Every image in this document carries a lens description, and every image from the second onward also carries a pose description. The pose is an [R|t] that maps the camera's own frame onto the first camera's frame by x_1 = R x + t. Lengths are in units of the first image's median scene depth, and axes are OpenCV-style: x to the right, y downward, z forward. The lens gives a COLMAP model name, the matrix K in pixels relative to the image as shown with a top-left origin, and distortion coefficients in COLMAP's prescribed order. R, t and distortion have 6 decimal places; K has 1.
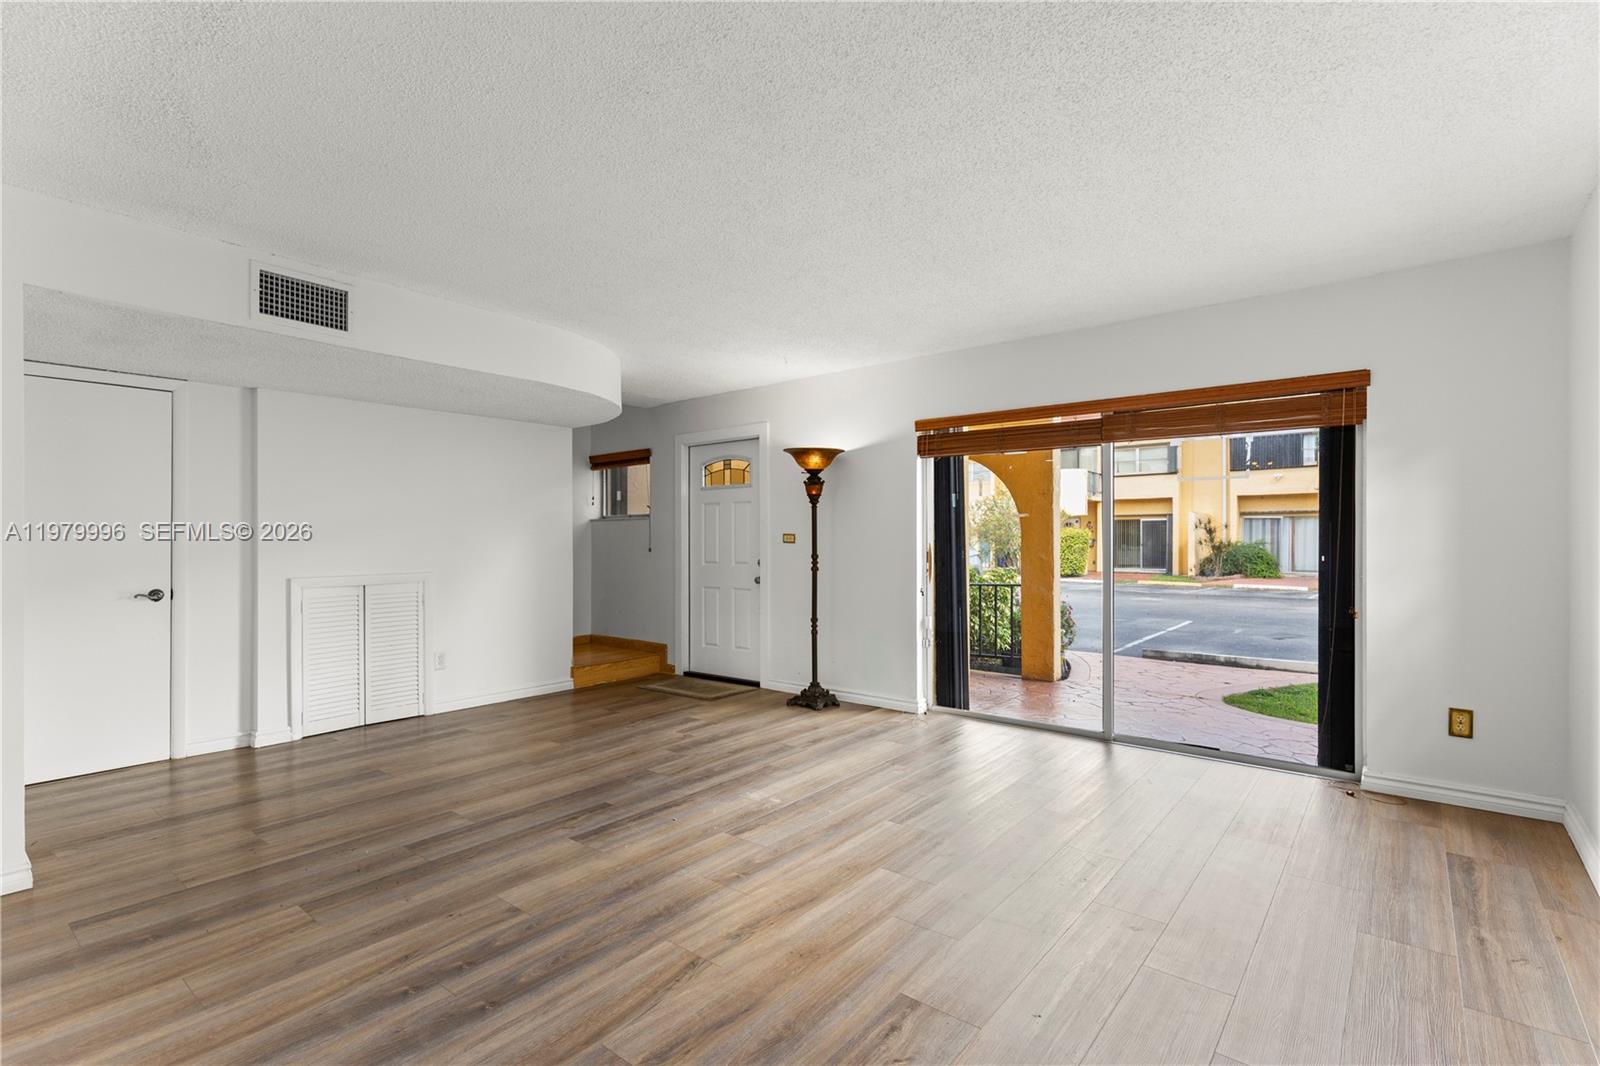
lens RADIAL K [[747.2, 0, 801.0], [0, 747.2, 536.4], [0, 0, 1]] dist [0.010629, -0.002364]
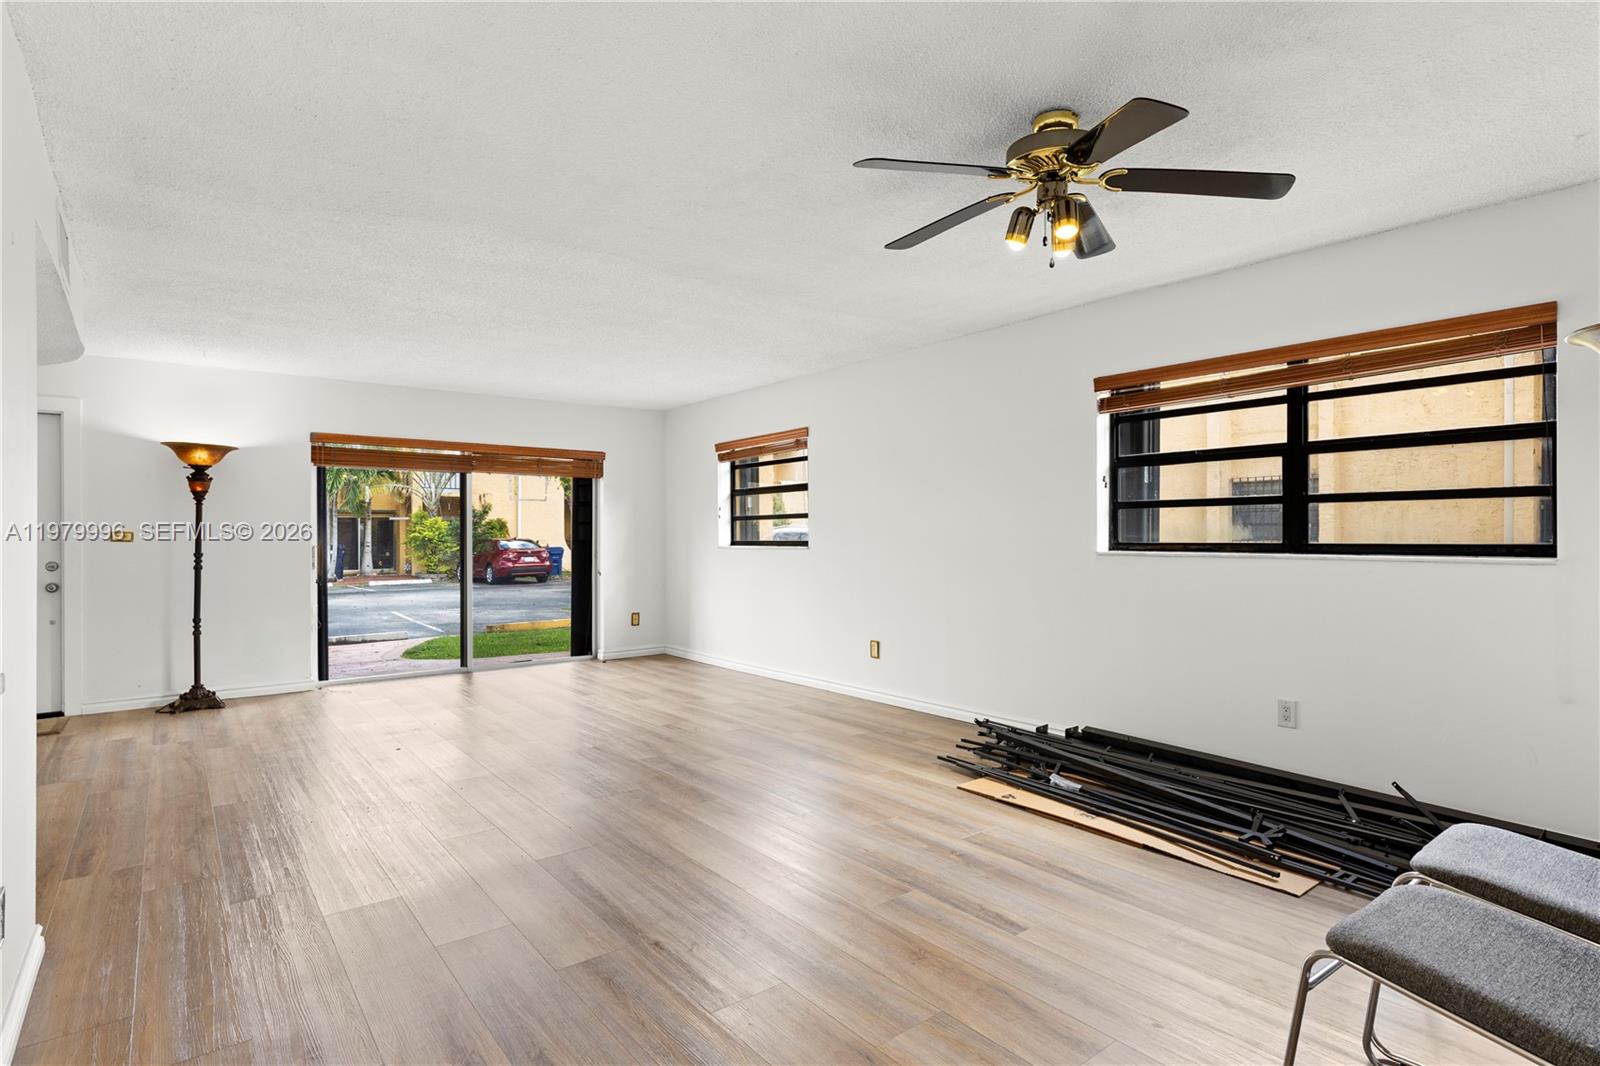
lens RADIAL K [[804.1, 0, 803.3], [0, 804.1, 539.9], [0, 0, 1]] dist [0.013646, -0.003535]
pose [[0.224448, -0.001912, 0.974484, -1.103462], [0.000600, 0.999998, 0.001824, 0.007929], [-0.974486, 0.000176, 0.224448, -0.004457]]
